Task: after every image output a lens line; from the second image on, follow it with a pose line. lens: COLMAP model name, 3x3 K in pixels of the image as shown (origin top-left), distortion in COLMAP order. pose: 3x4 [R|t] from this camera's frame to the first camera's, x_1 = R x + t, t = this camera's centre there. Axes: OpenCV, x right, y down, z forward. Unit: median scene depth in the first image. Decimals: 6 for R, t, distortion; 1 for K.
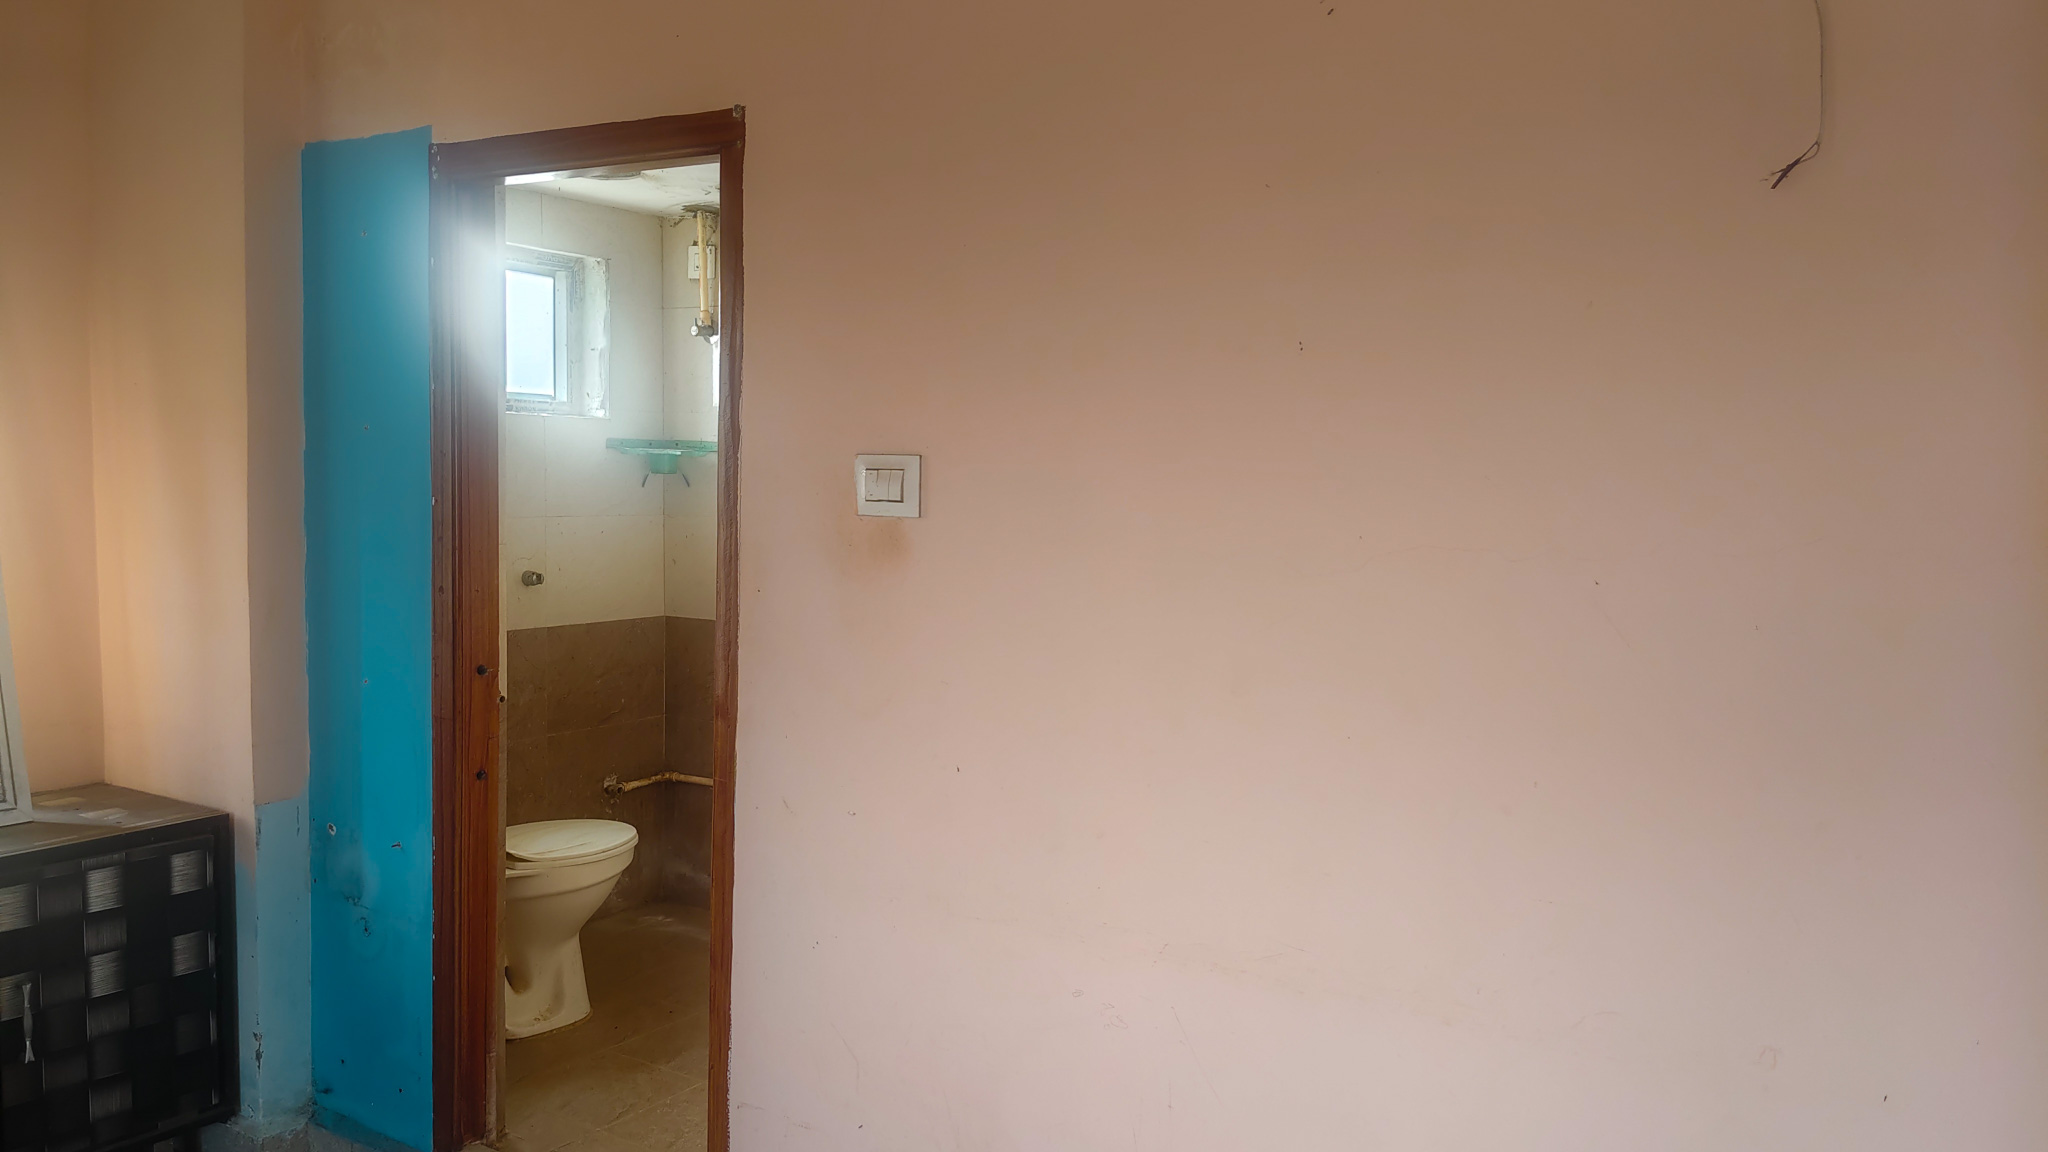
lens RADIAL K [[1617.8, 0, 1036.4], [0, 1617.8, 569.5], [0, 0, 1]] dist [0.018114, -0.005132]
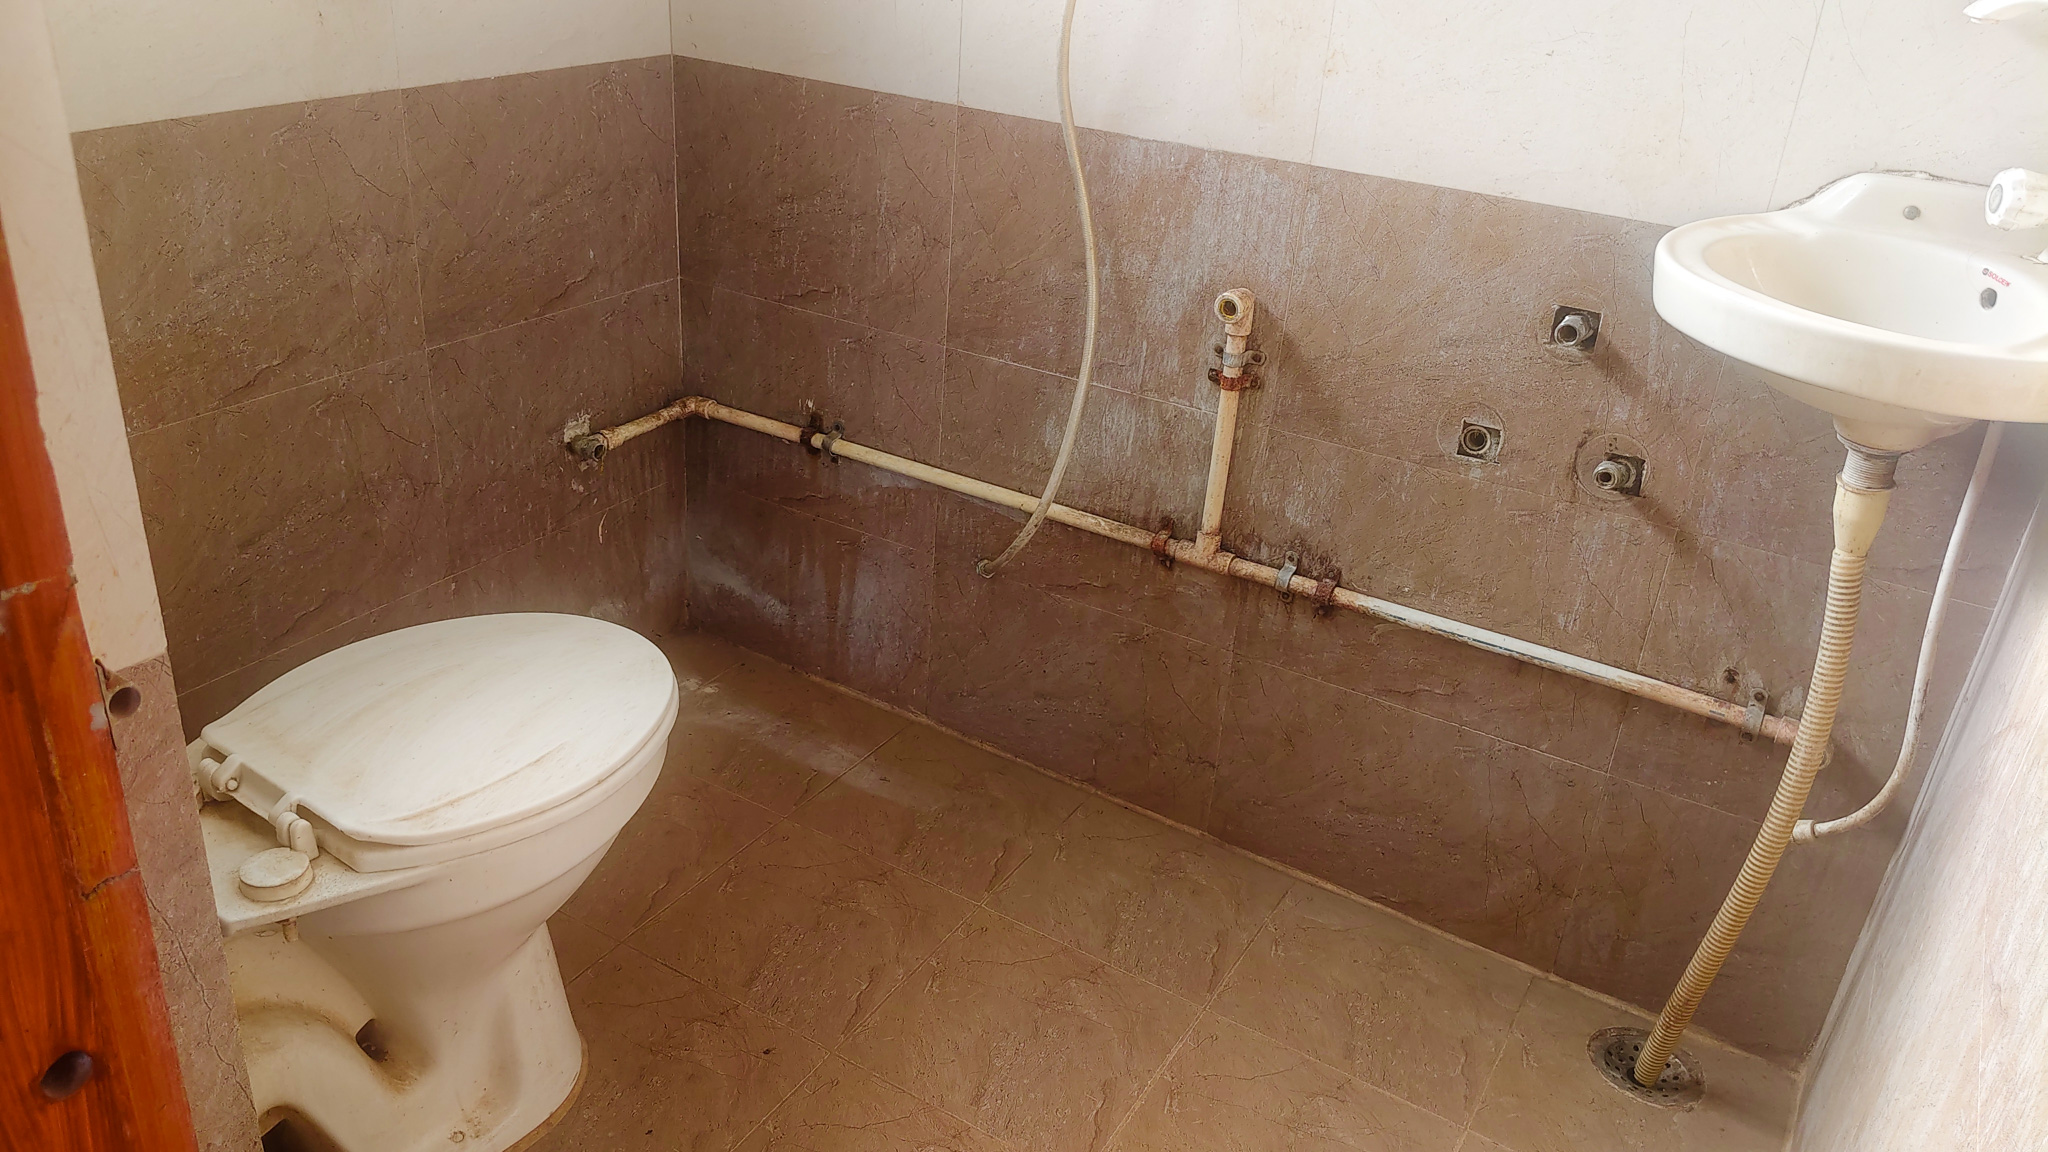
lens RADIAL K [[1617.8, 0, 1021.9], [0, 1617.8, 582.0], [0, 0, 1]] dist [0.018114, -0.005132]
pose [[0.998743, 0.031034, 0.039367, -0.150521], [-0.043769, 0.922700, 0.383026, -0.013641], [-0.024437, -0.384268, 0.922898, 0.544500]]
